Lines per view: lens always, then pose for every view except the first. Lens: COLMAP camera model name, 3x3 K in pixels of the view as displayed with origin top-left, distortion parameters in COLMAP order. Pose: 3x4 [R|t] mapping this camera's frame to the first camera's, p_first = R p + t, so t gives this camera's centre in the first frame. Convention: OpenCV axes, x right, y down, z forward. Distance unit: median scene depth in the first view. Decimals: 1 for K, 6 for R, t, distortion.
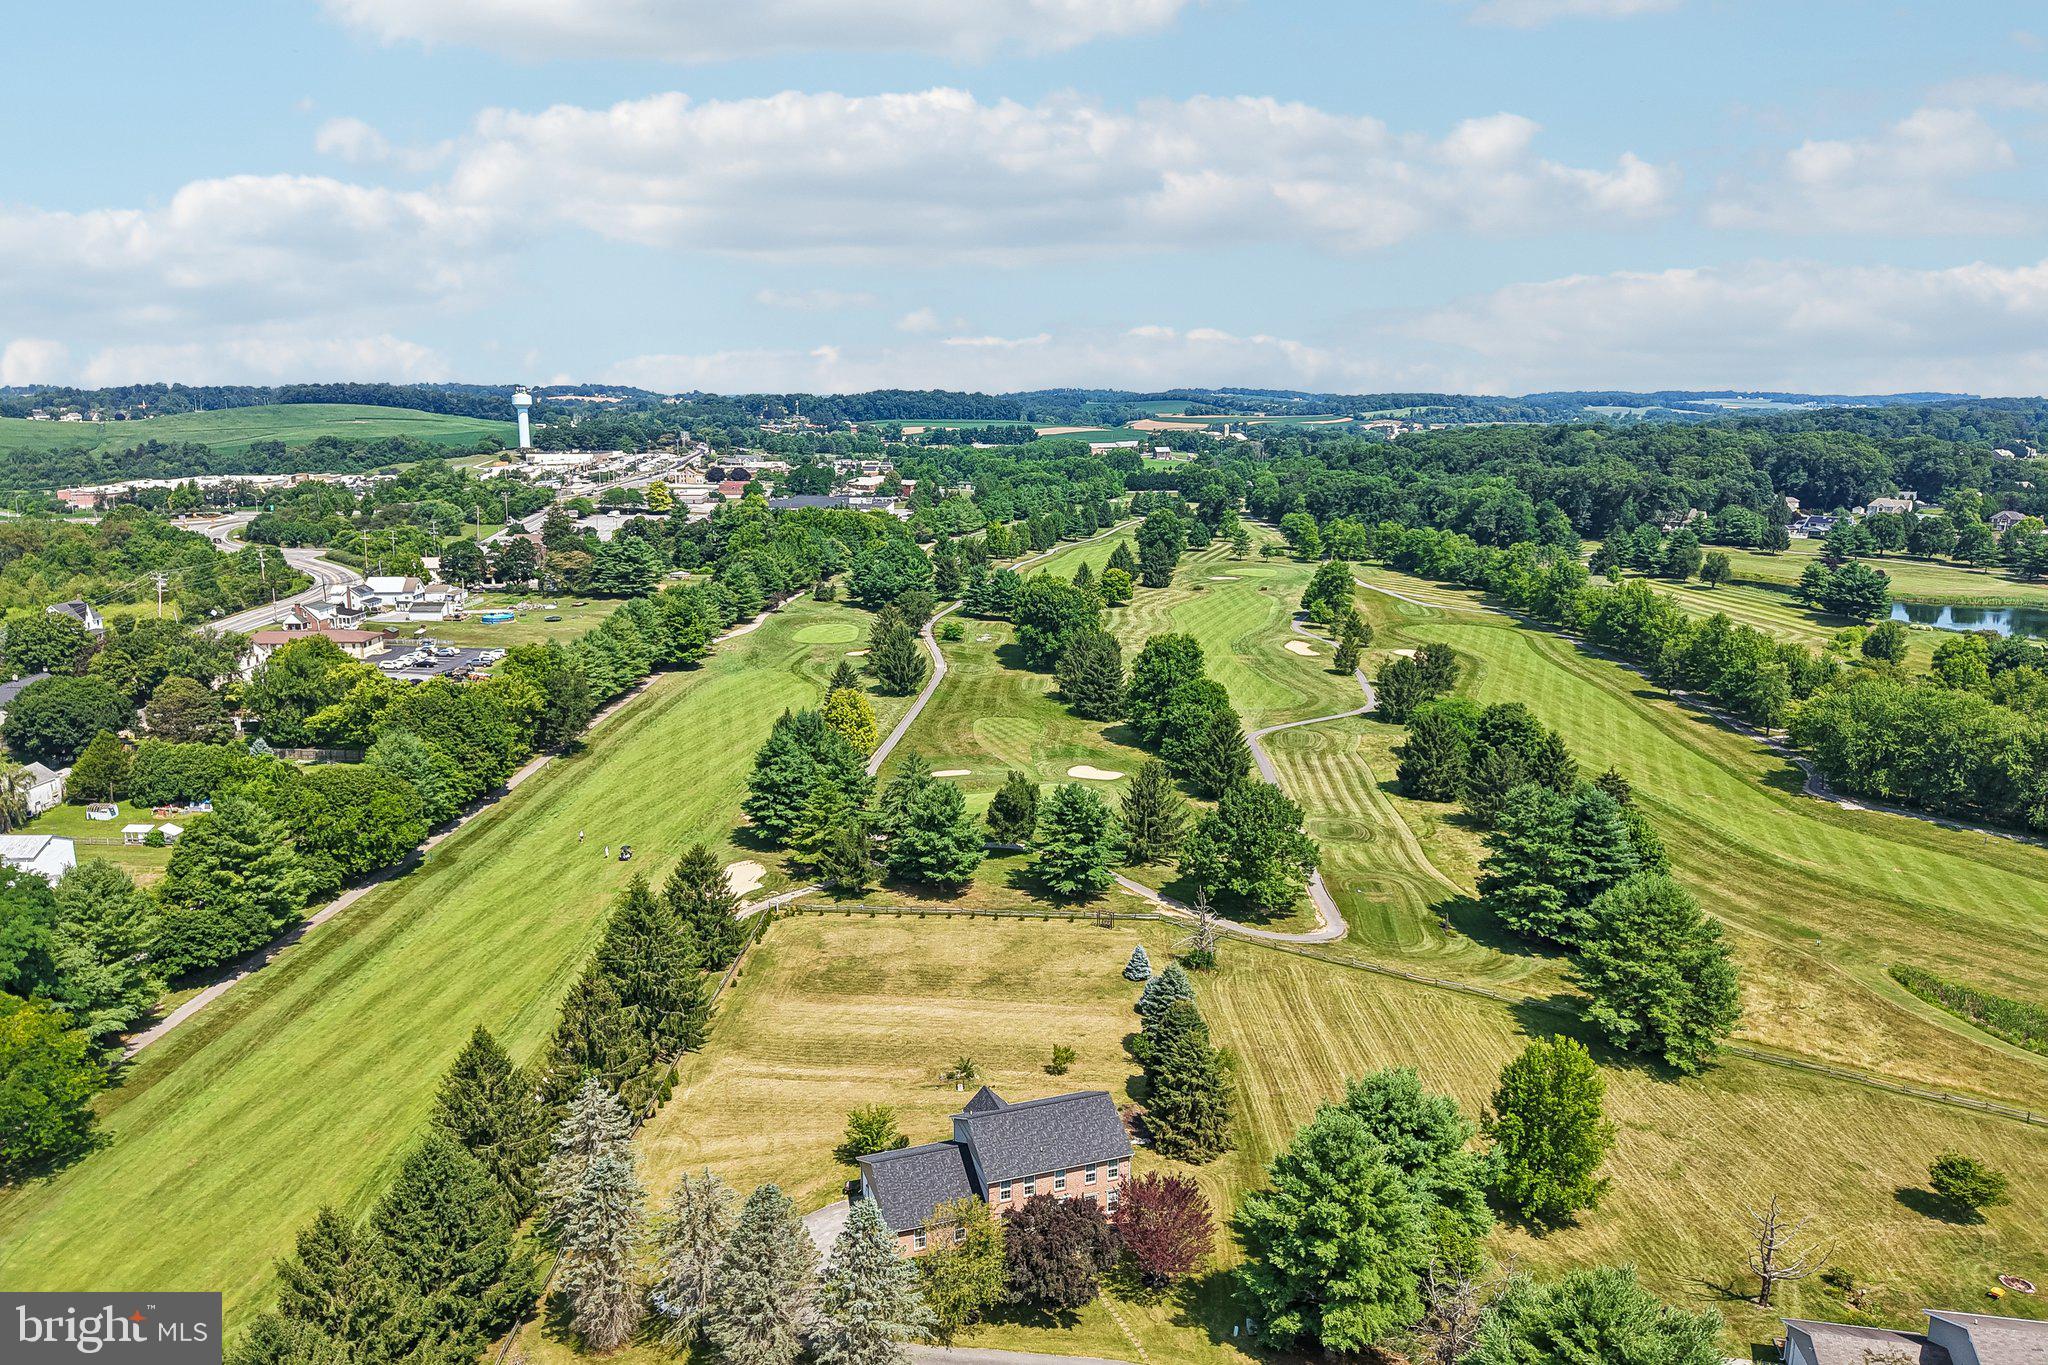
lens RADIAL K [[1362.9, 0, 1024.0], [0, 1362.9, 682.5], [0, 0, 1]] dist [0.059839, -0.072404]
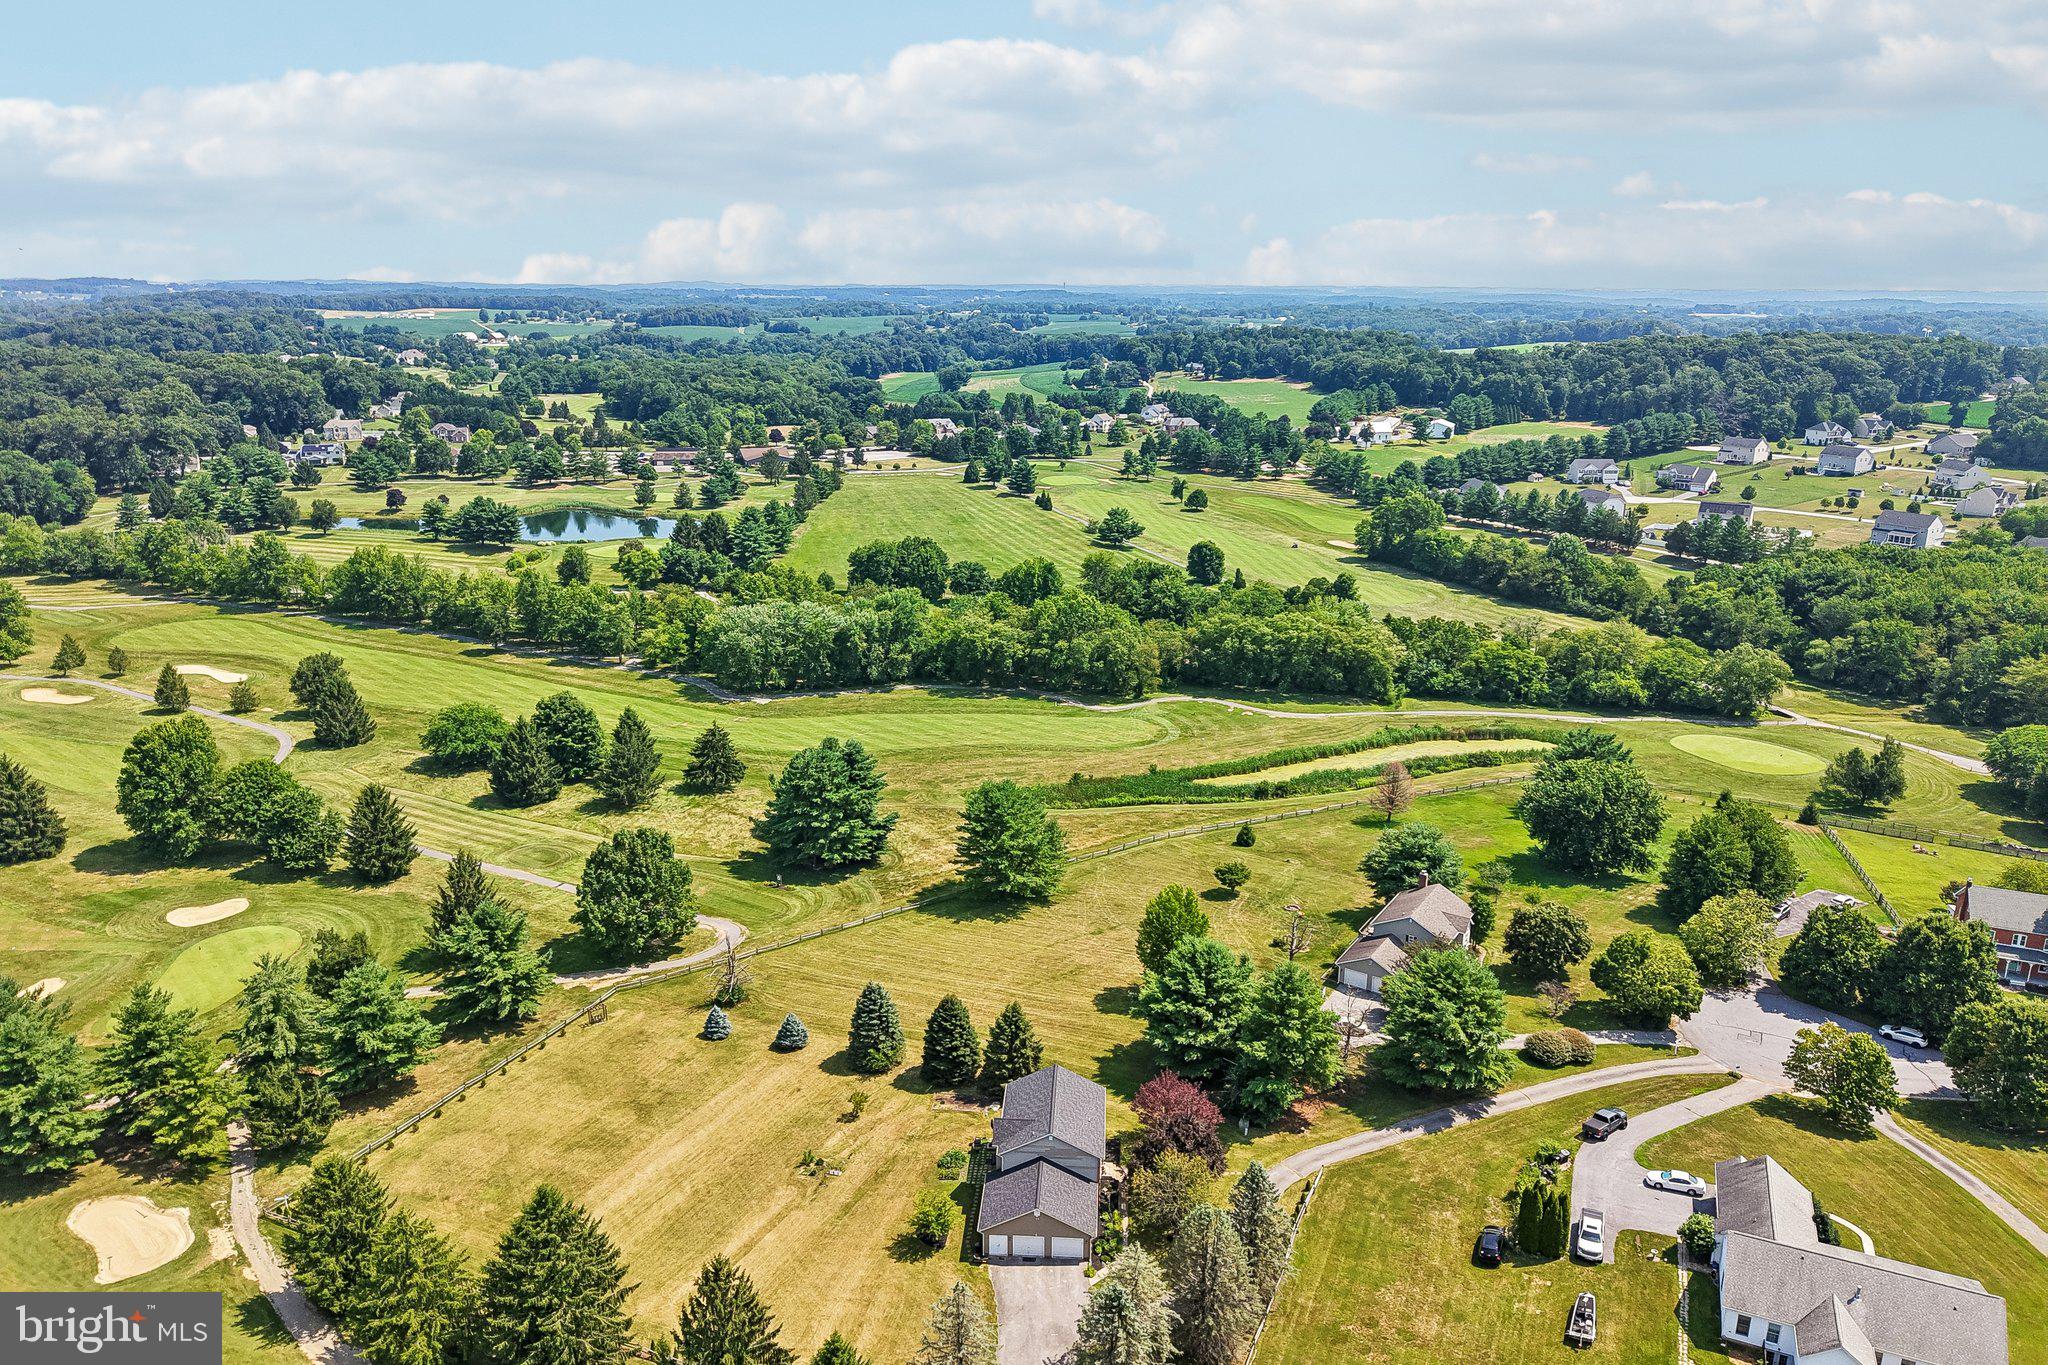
lens RADIAL K [[1362.9, 0, 1024.0], [0, 1362.9, 682.5], [0, 0, 1]] dist [0.059839, -0.072404]
pose [[0.393932, -0.256350, 0.882668, -0.517069], [0.182165, 0.963045, 0.198394, -0.160633], [-0.900907, 0.082637, 0.426072, 0.236038]]
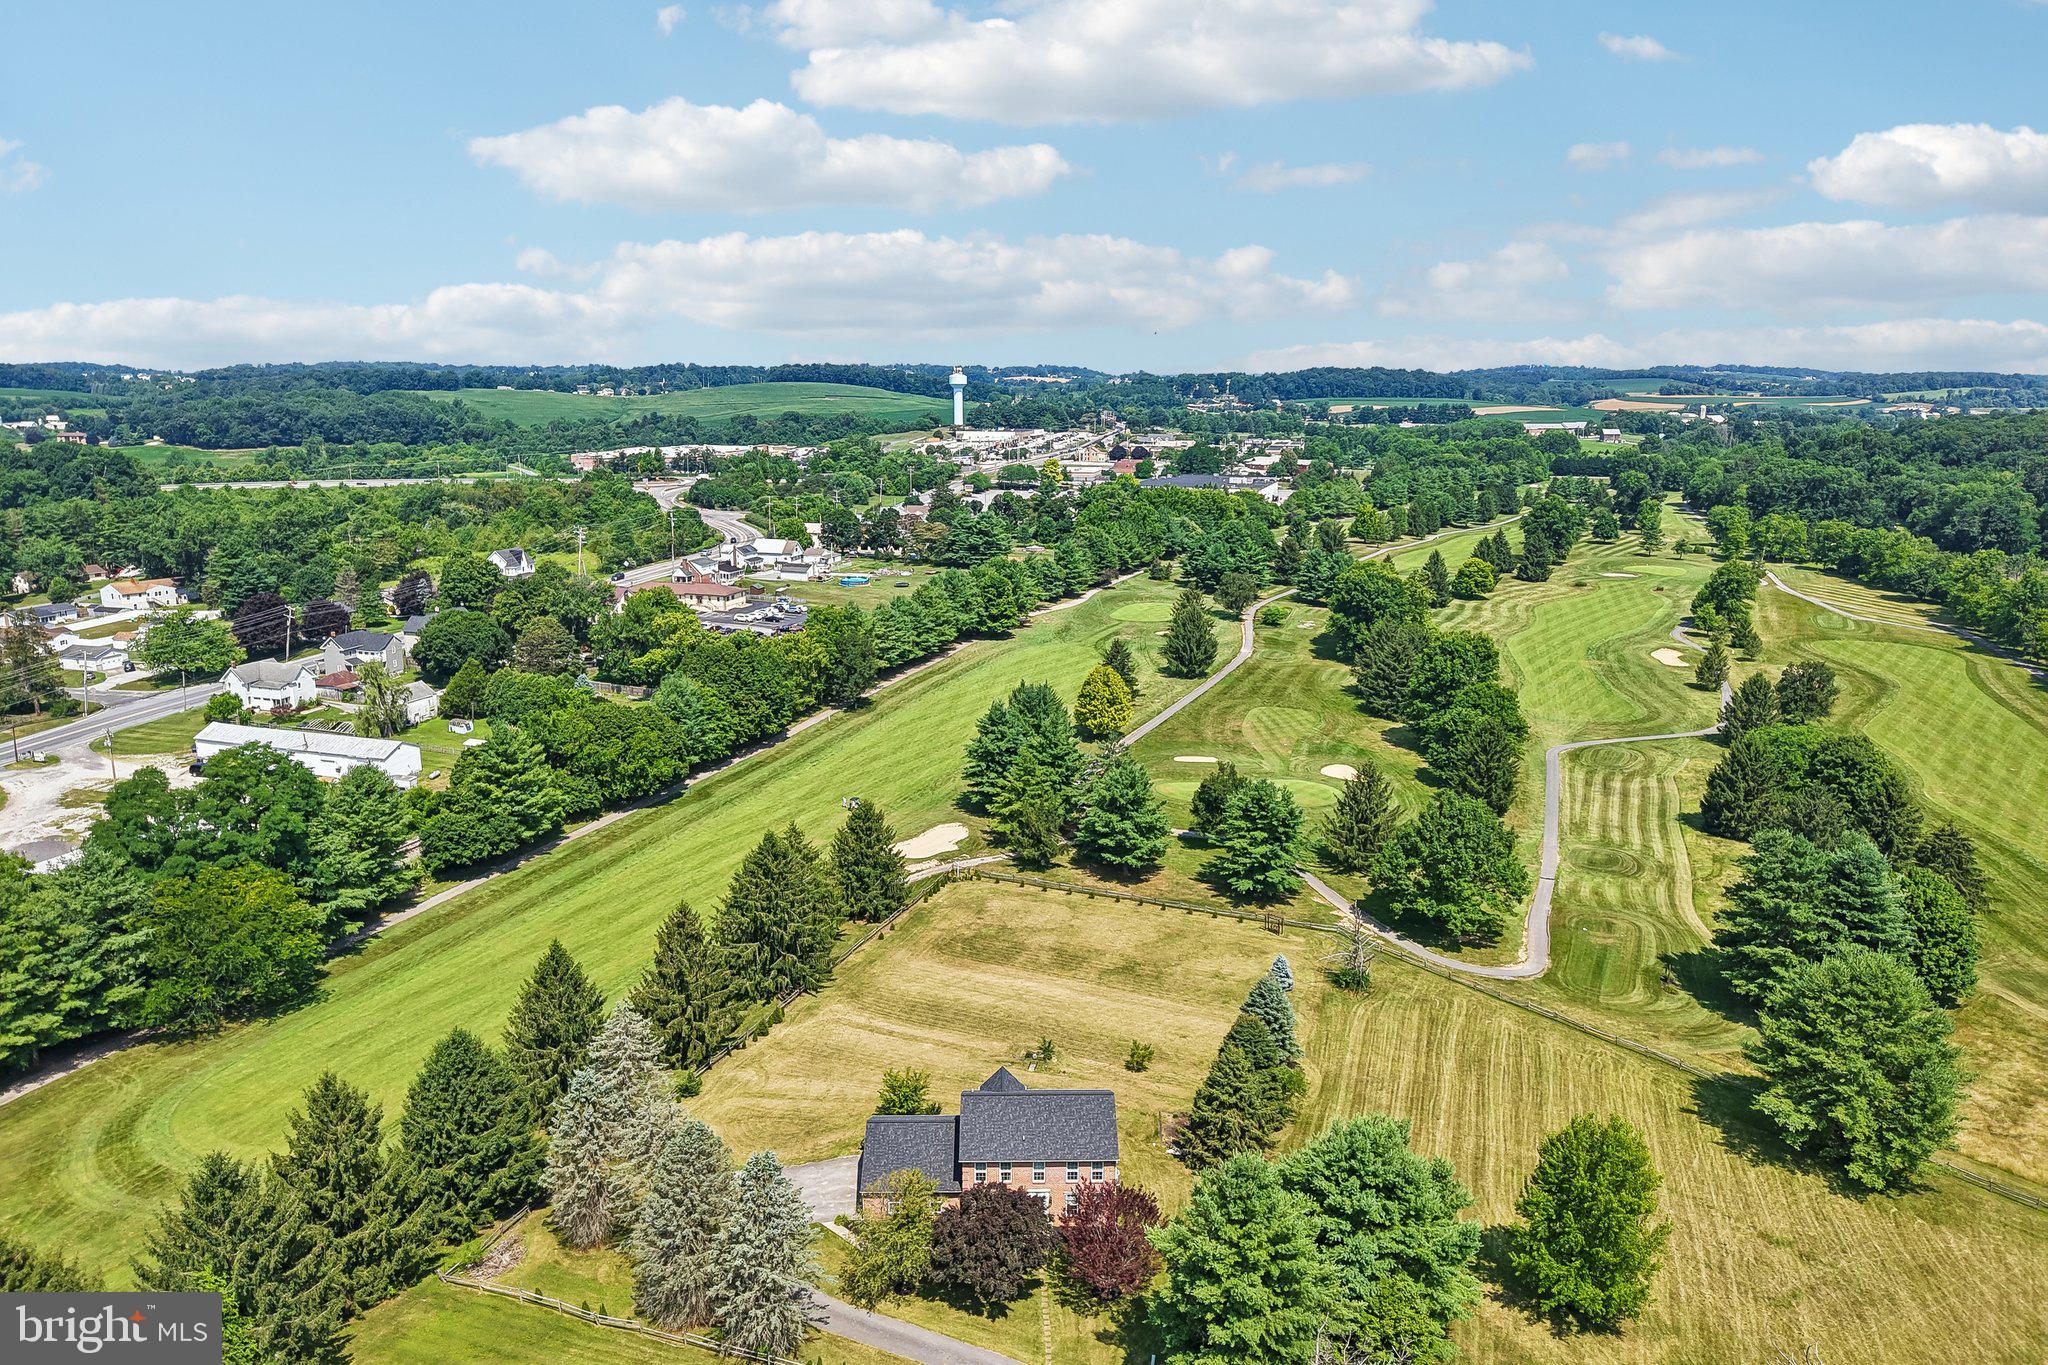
lens RADIAL K [[1362.9, 0, 1024.0], [0, 1362.9, 682.5], [0, 0, 1]] dist [0.059839, -0.072404]
pose [[0.948741, 0.072050, -0.307733, 0.145533], [-0.067449, 0.997395, 0.025577, -0.006078], [0.308774, -0.003510, 0.951129, 0.030768]]
